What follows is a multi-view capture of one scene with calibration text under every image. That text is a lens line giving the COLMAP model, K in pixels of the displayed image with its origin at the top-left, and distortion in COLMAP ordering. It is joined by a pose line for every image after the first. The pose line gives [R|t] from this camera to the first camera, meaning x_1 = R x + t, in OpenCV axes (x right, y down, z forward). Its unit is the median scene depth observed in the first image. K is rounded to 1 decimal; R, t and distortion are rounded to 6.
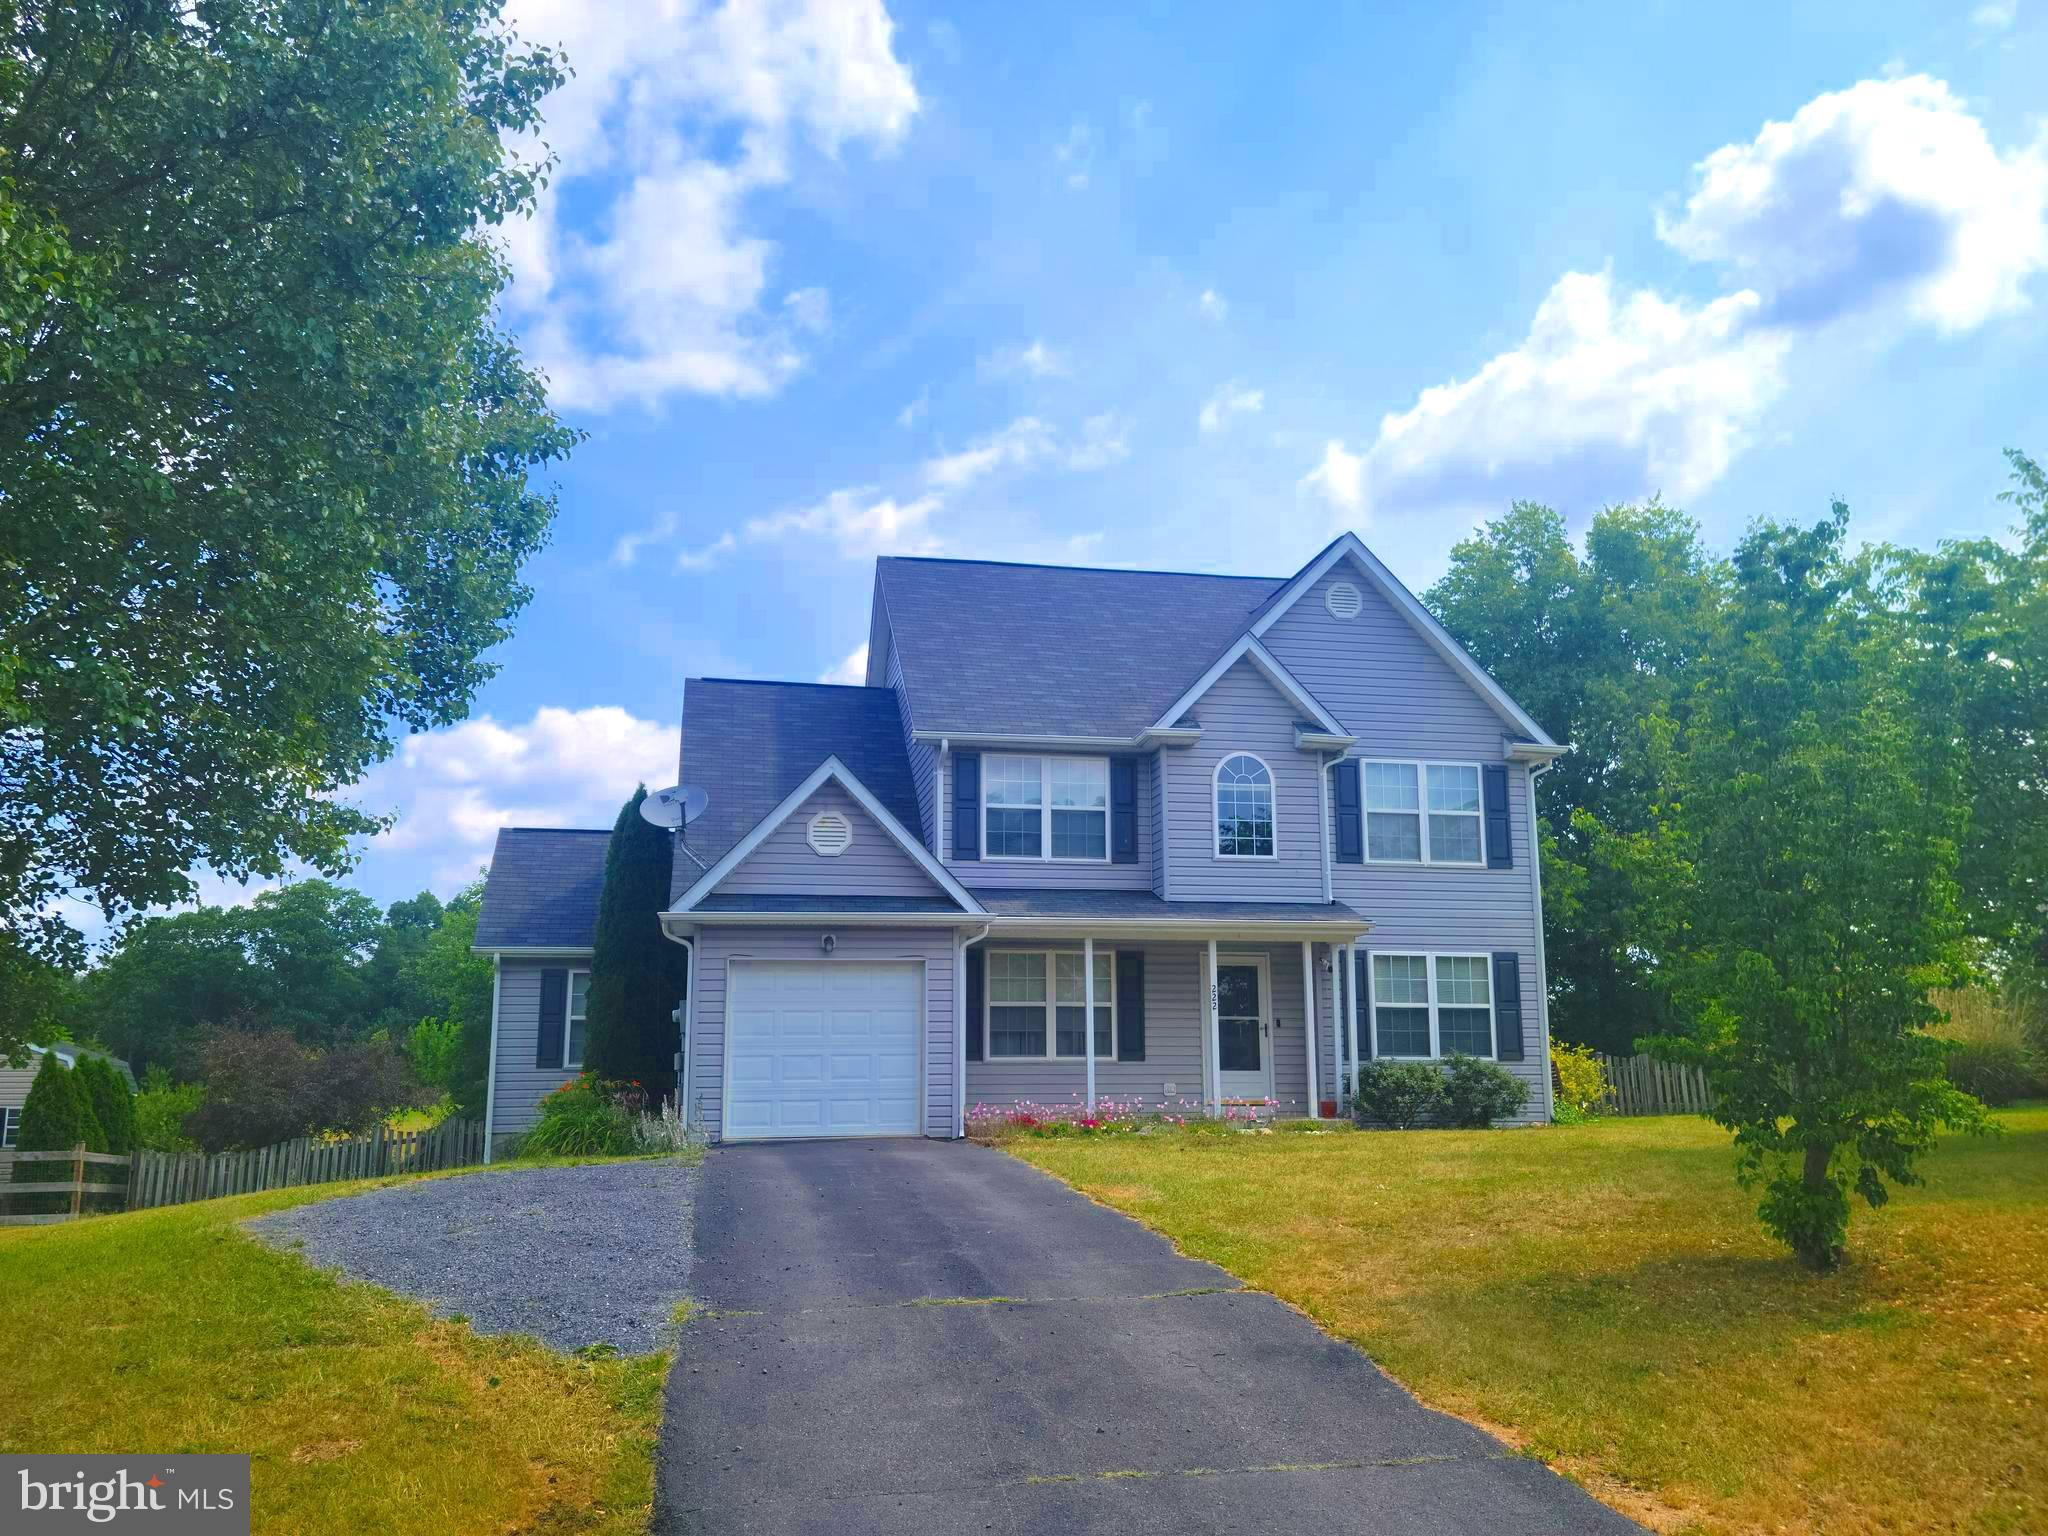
lens RADIAL K [[1634.7, 0, 1042.8], [0, 1634.7, 771.0], [0, 0, 1]] dist [0.078237, -0.074121]
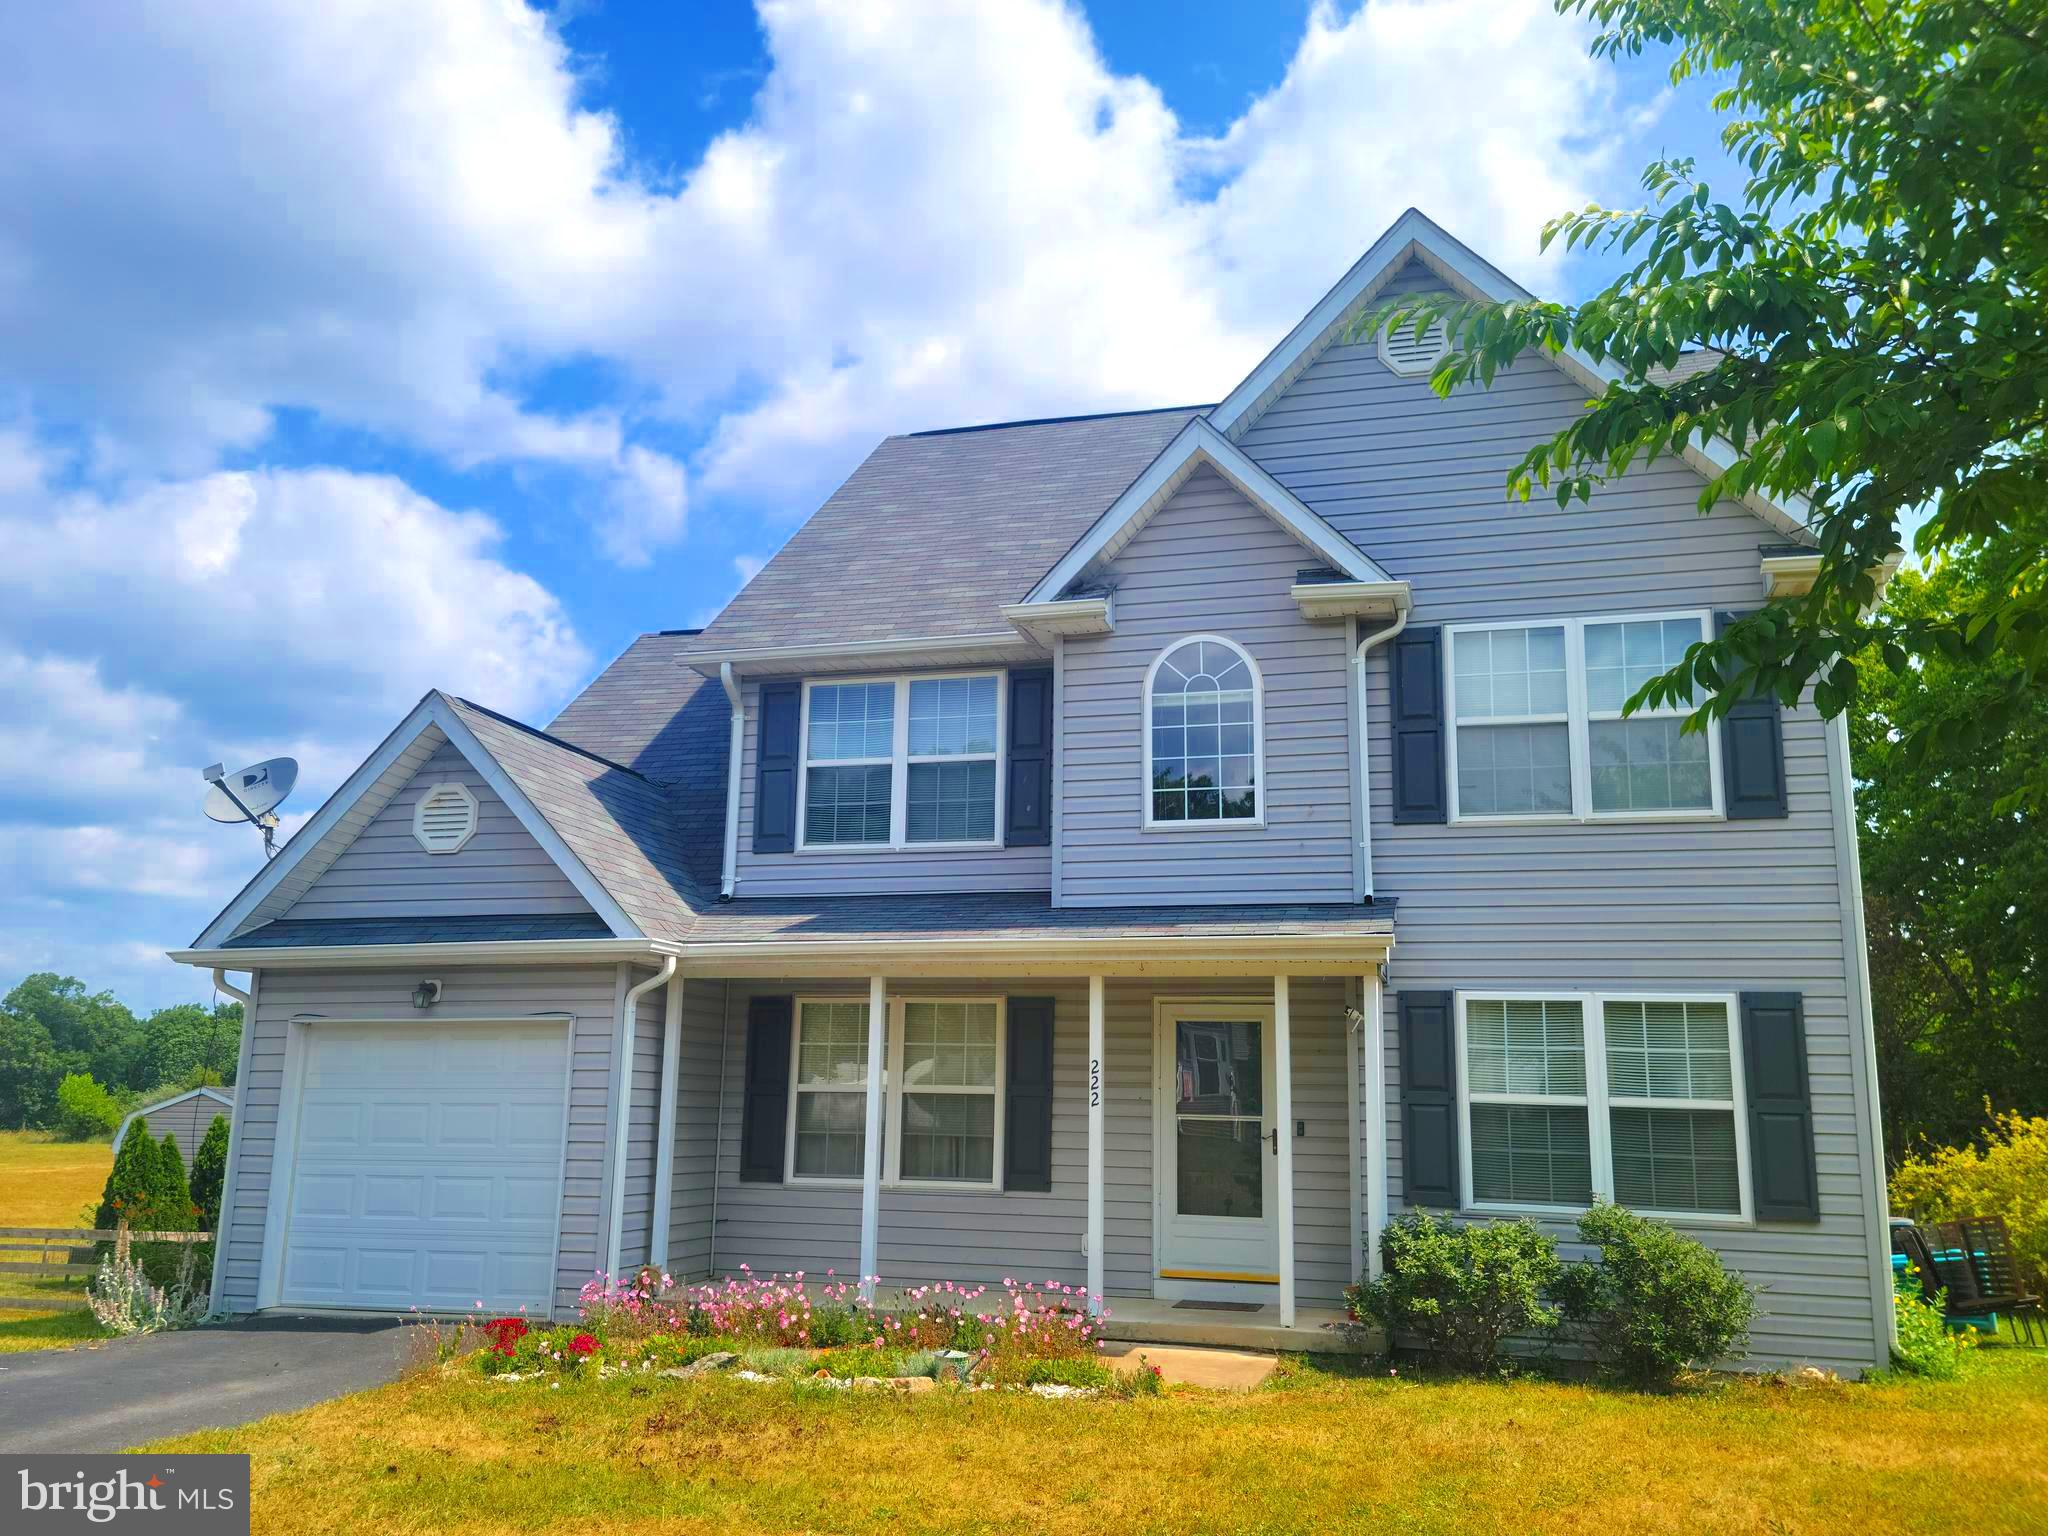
lens RADIAL K [[1634.7, 0, 1020.5], [0, 1634.7, 756.8], [0, 0, 1]] dist [0.078237, -0.074121]
pose [[0.889505, -0.076465, -0.450481, 0.314227], [0.062437, 0.996991, -0.045944, 0.051211], [0.452639, 0.012741, 0.891603, 0.477341]]
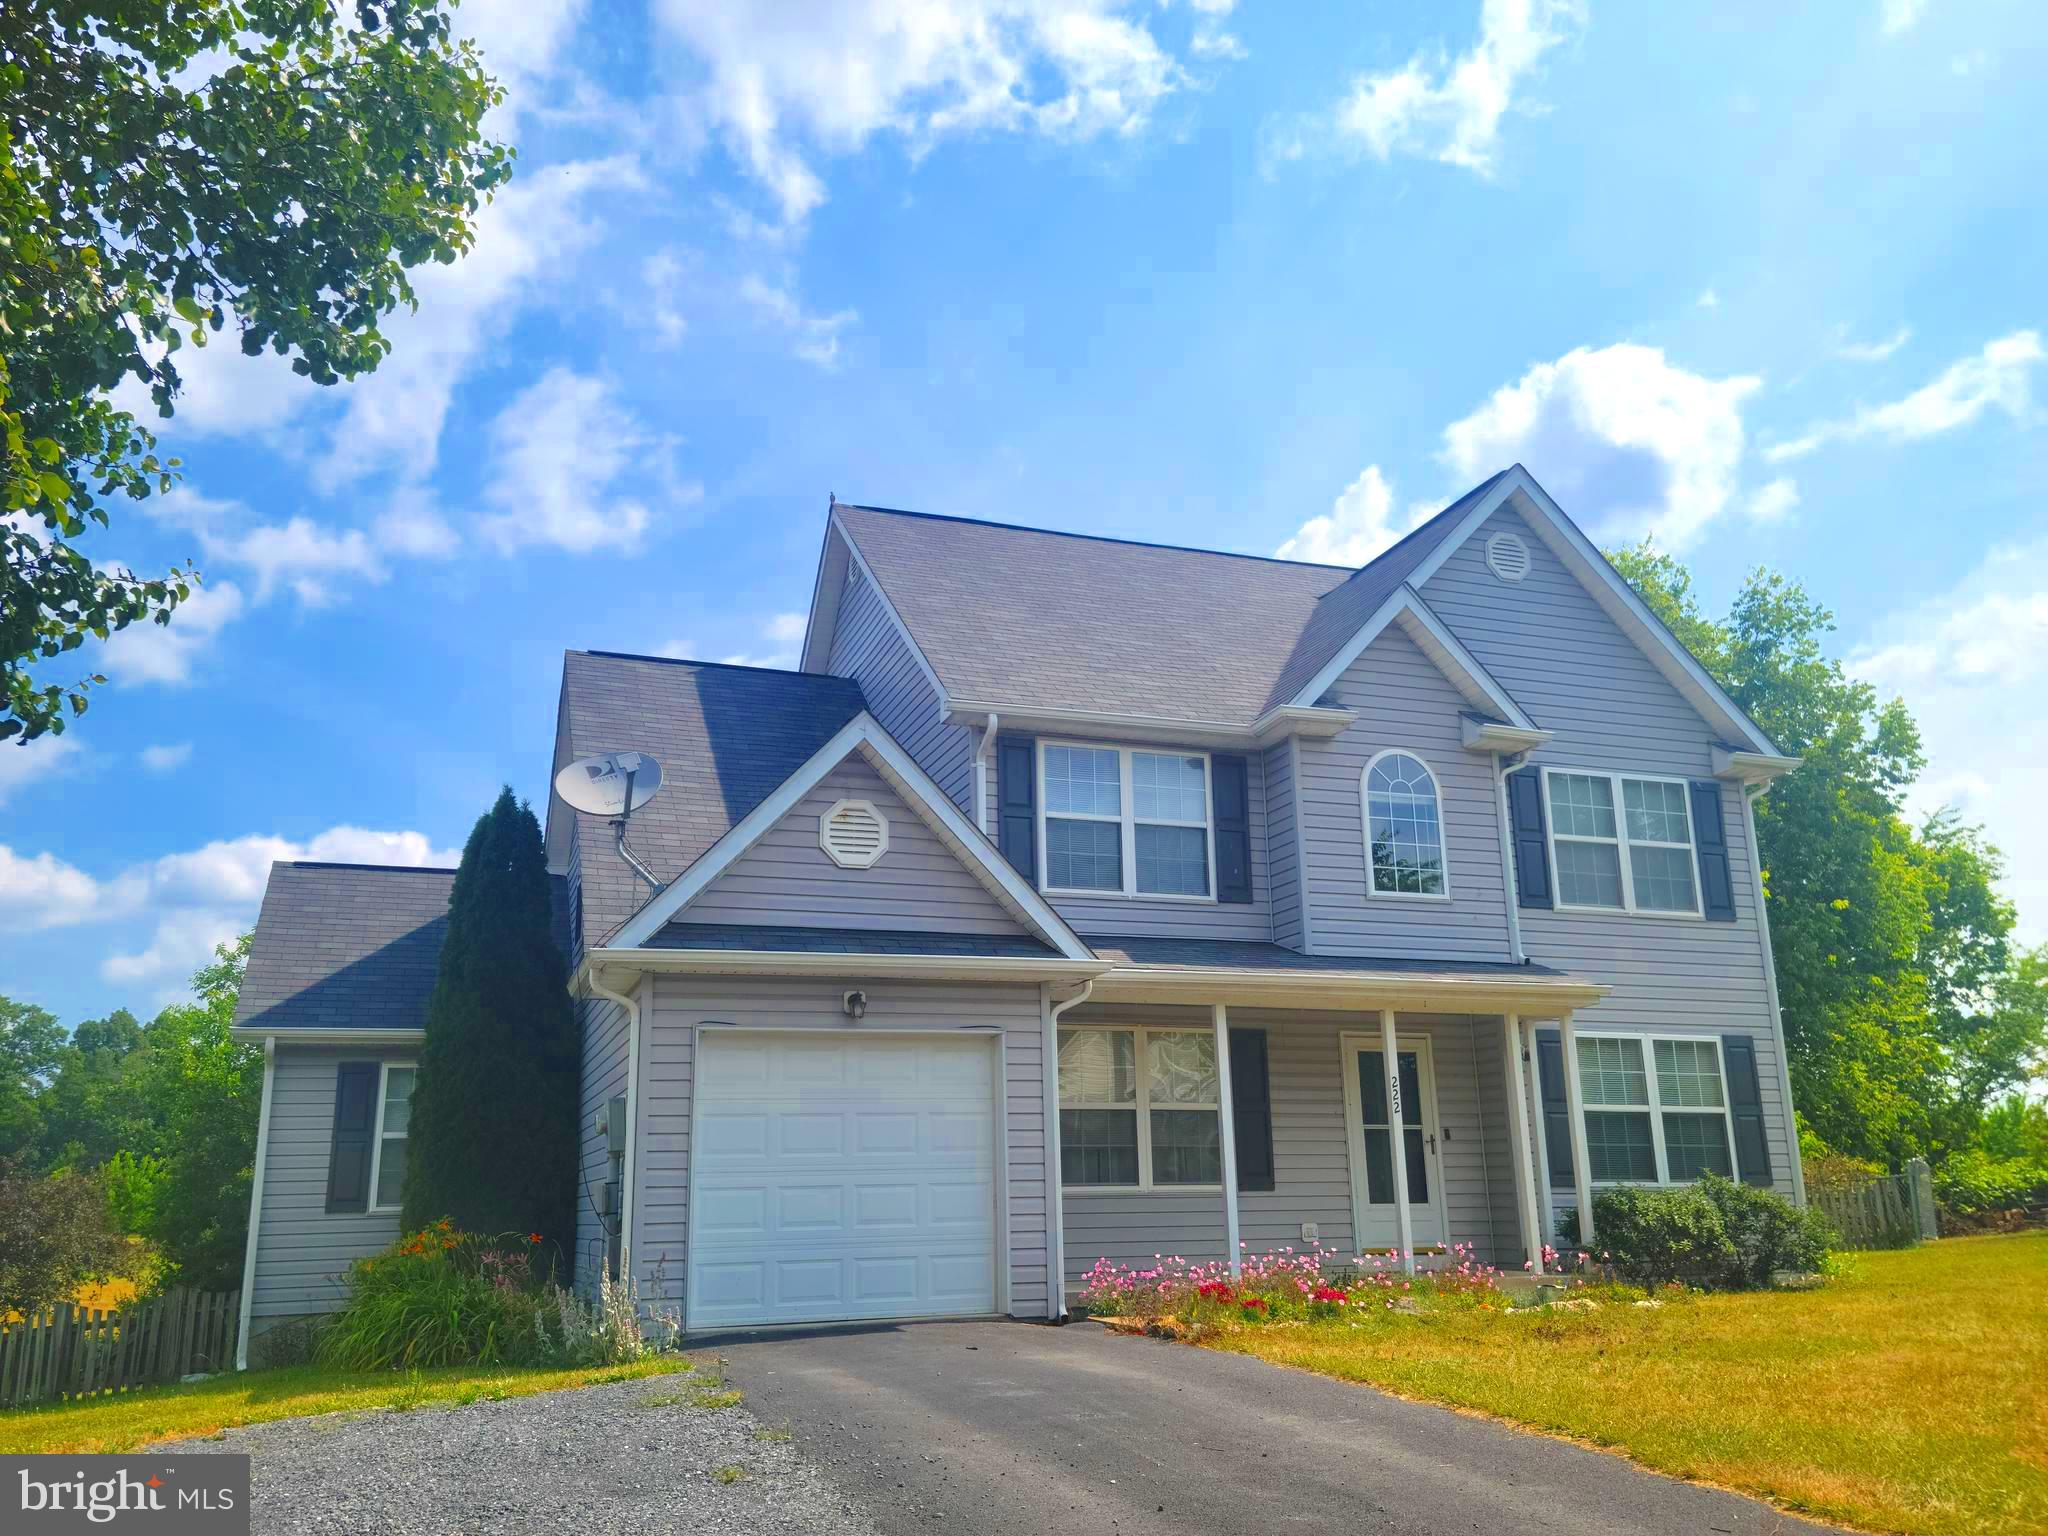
lens RADIAL K [[1634.7, 0, 1033.5], [0, 1634.7, 776.4], [0, 0, 1]] dist [0.078237, -0.074121]
pose [[0.989924, 0.024841, 0.139406, -0.134464], [-0.014624, 0.997163, -0.073843, 0.055259], [-0.140845, 0.071060, 0.987478, 0.316568]]
